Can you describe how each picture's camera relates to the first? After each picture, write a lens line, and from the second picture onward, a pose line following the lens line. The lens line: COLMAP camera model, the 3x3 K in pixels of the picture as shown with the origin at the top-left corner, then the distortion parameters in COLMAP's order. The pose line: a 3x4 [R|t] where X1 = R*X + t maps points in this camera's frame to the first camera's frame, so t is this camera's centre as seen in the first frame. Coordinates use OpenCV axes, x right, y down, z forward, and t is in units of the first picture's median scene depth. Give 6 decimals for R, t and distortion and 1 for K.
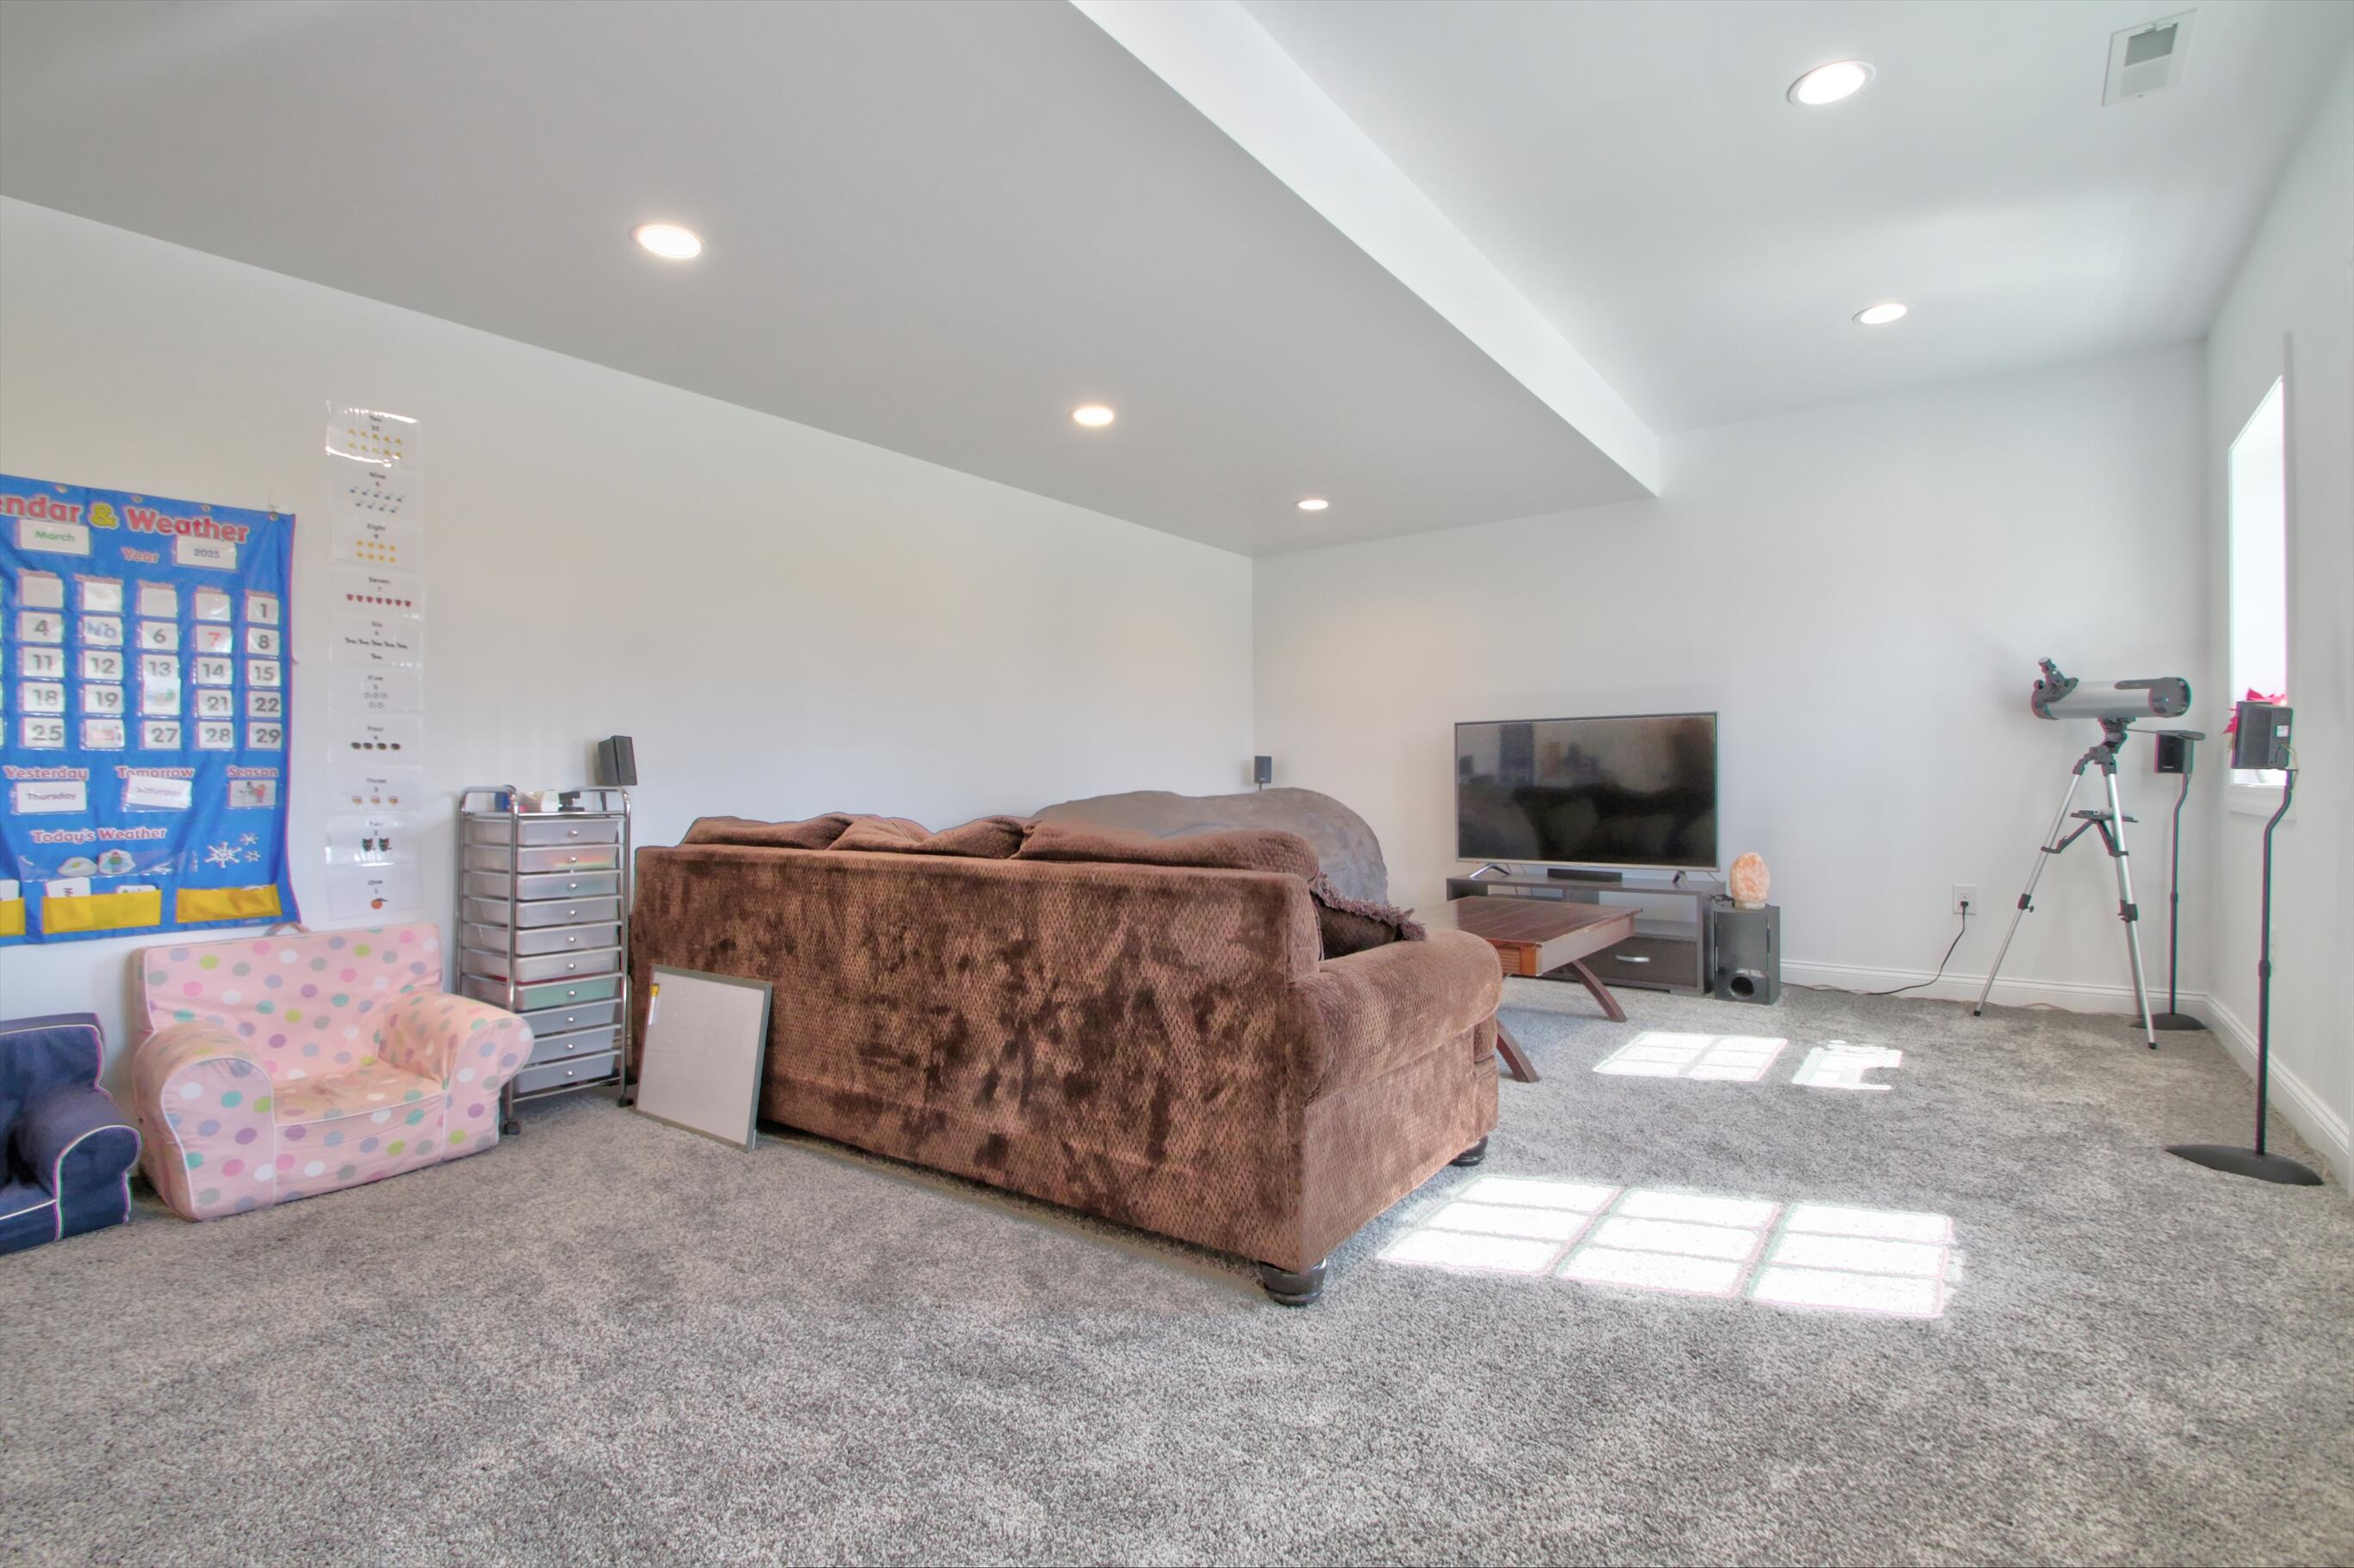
lens RADIAL K [[1087.0, 0, 1180.1], [0, 1087.0, 772.4], [0, 0, 1]] dist [0.008335, -0.013429]
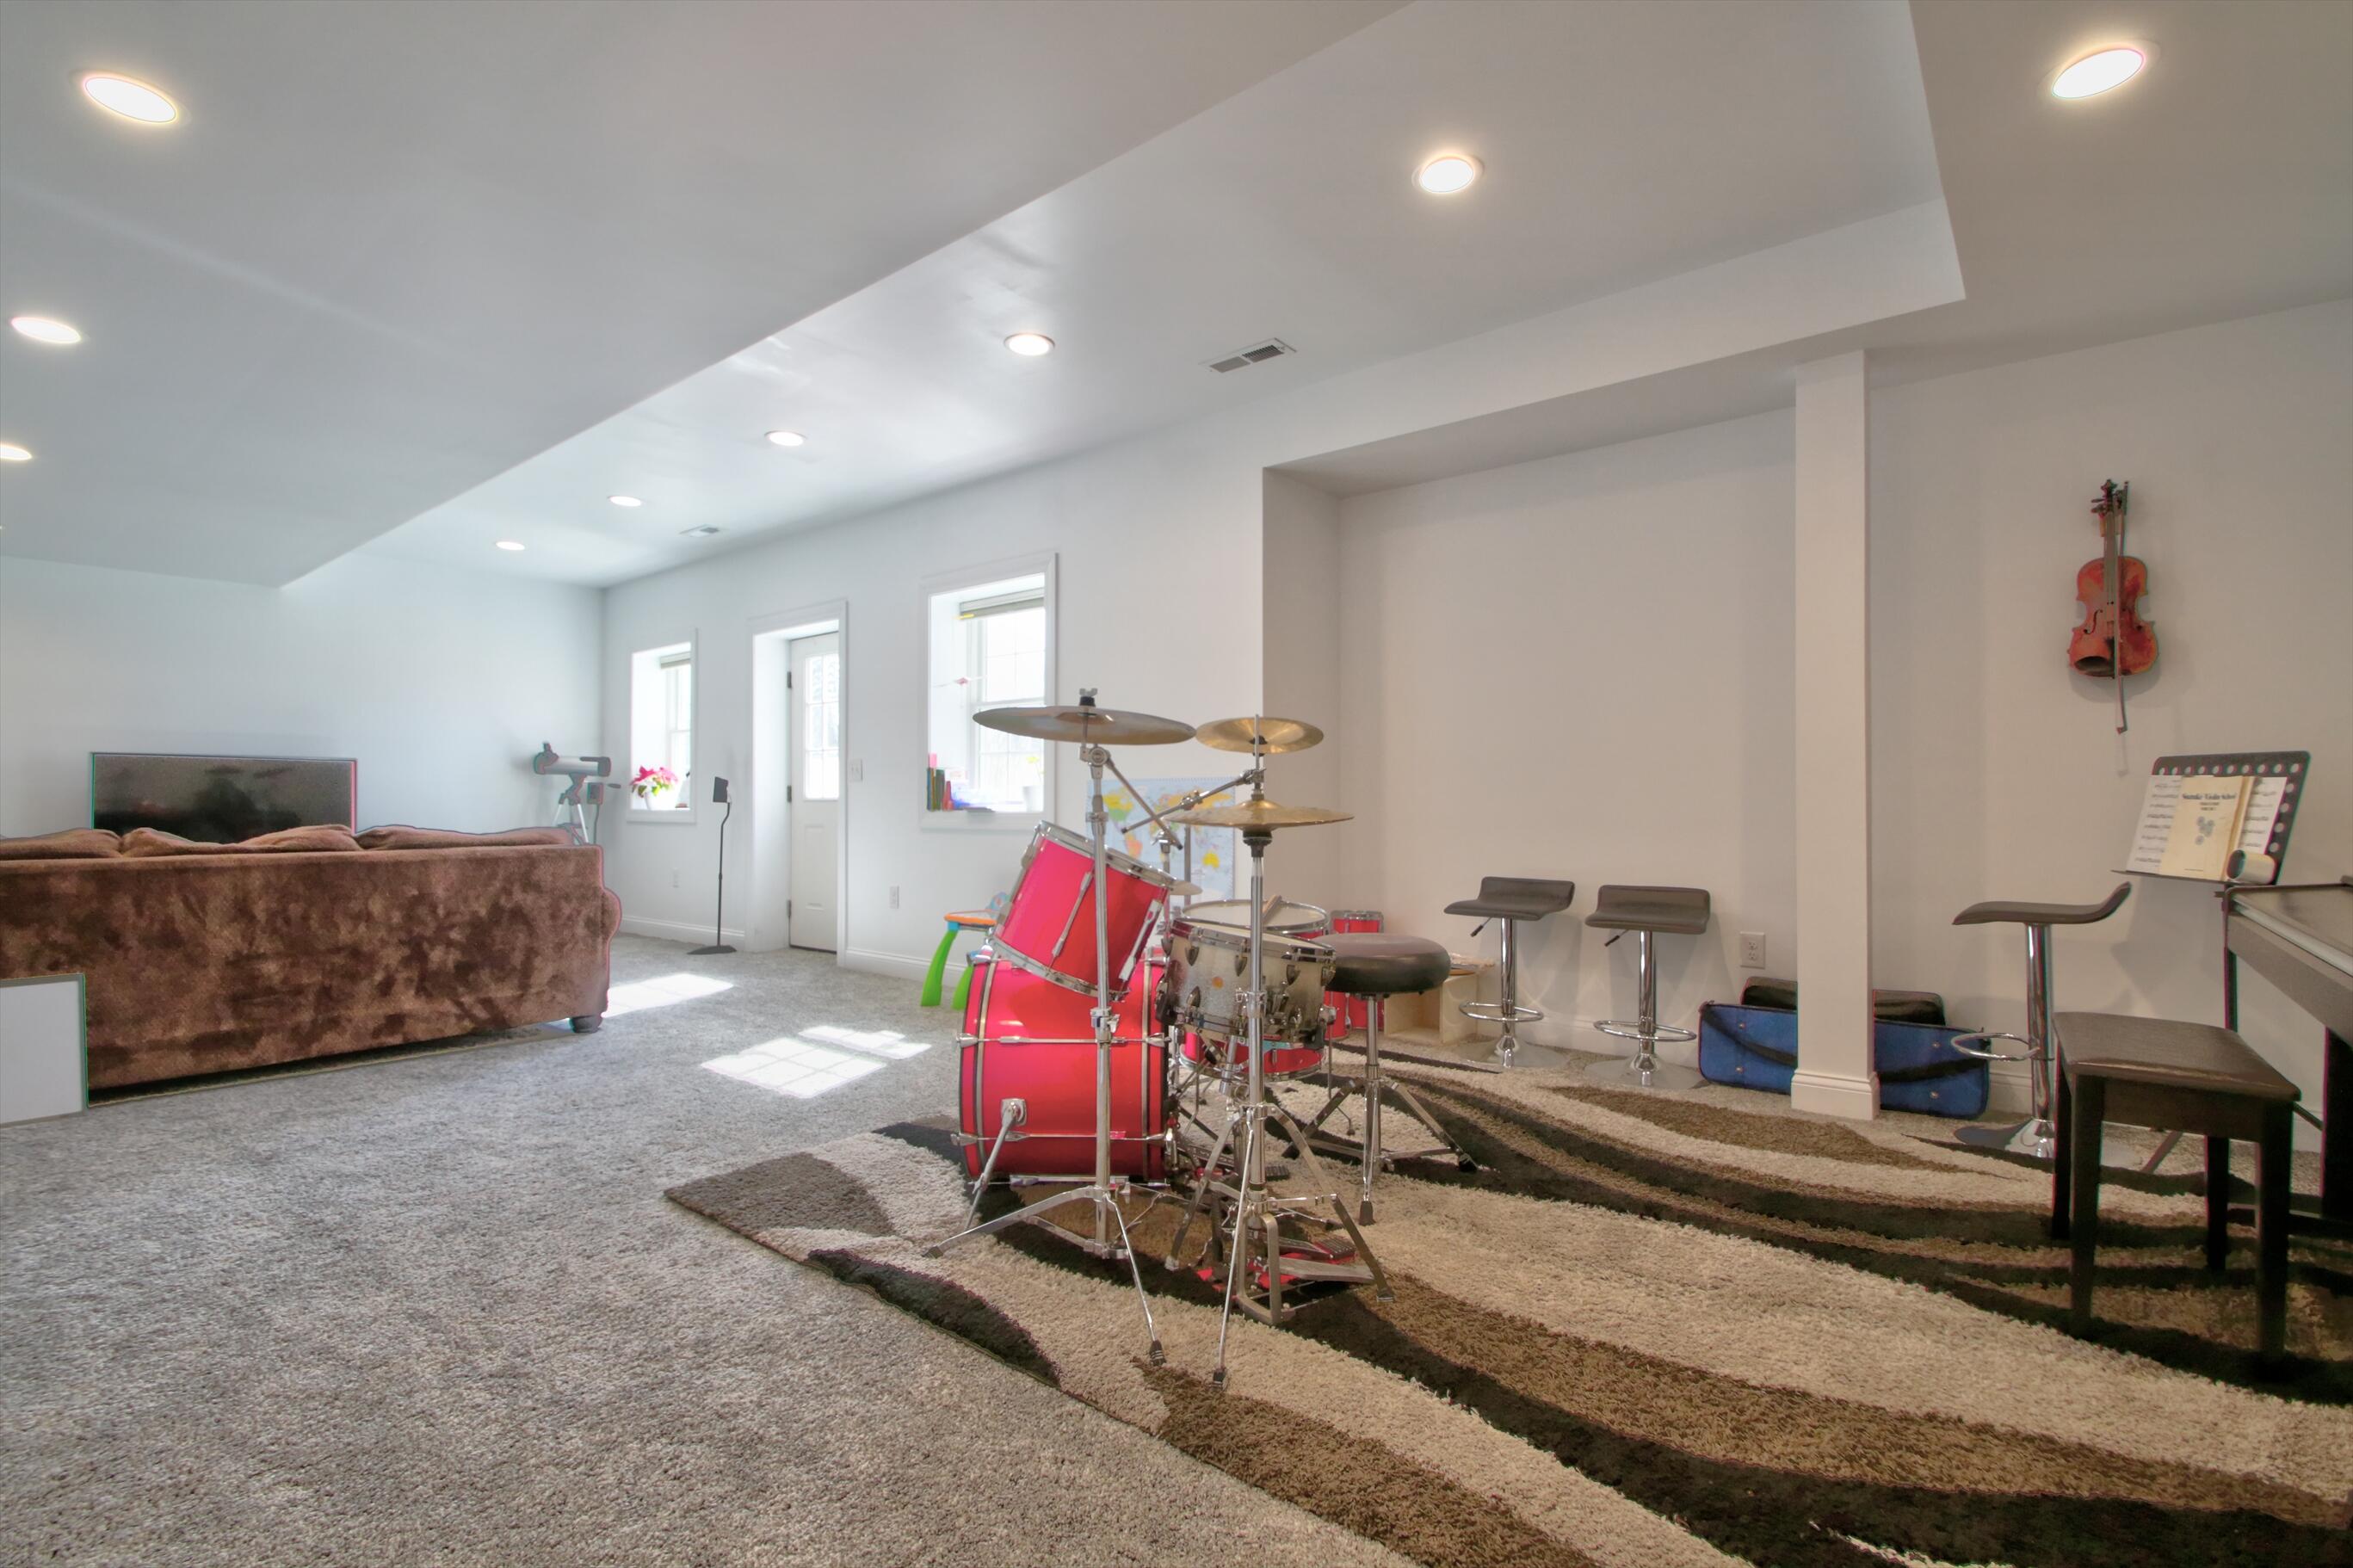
lens RADIAL K [[1086.6, 0, 1178.2], [0, 1086.6, 795.4], [0, 0, 1]] dist [0.008335, -0.013429]
pose [[0.045807, 0.015664, 0.998827, -1.761971], [-0.002501, 0.999876, -0.015566, 0.020529], [-0.998947, -0.001785, 0.045840, -0.272969]]
